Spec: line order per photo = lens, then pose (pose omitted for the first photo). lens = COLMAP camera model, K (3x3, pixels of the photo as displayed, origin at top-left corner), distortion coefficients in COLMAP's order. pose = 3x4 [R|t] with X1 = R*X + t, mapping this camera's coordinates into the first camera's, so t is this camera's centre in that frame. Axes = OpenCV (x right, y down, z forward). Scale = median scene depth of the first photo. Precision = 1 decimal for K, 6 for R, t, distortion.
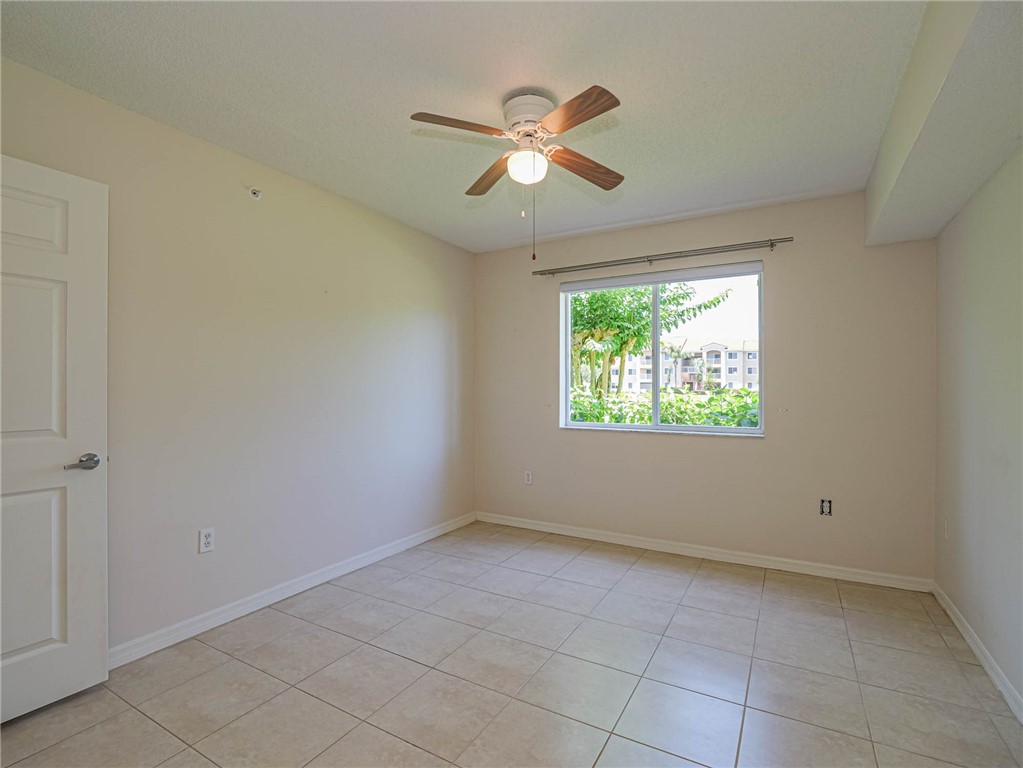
lens RADIAL K [[497.7, 0, 512.1], [0, 497.7, 391.6], [0, 0, 1]] dist [-0.012217, -0.001352]
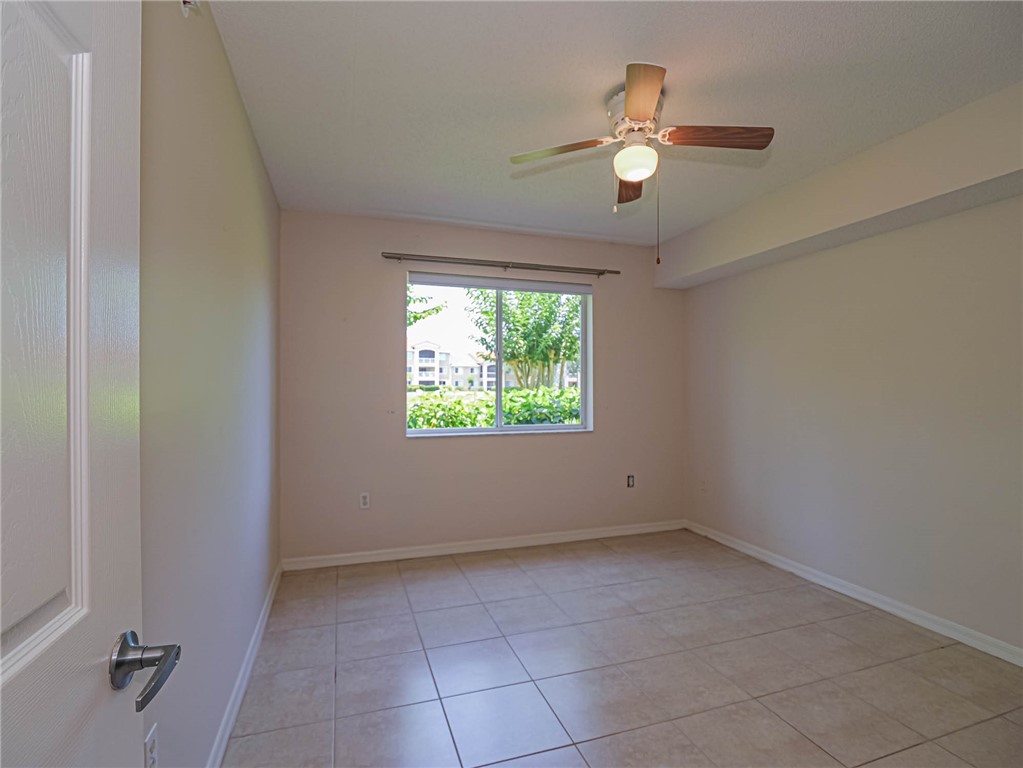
lens RADIAL K [[497.7, 0, 502.2], [0, 497.7, 389.8], [0, 0, 1]] dist [-0.012217, -0.001352]
pose [[0.663007, -0.006844, 0.748582, -0.522475], [0.007561, 0.999968, 0.002445, -0.013259], [-0.748575, 0.004039, 0.663037, 0.345119]]
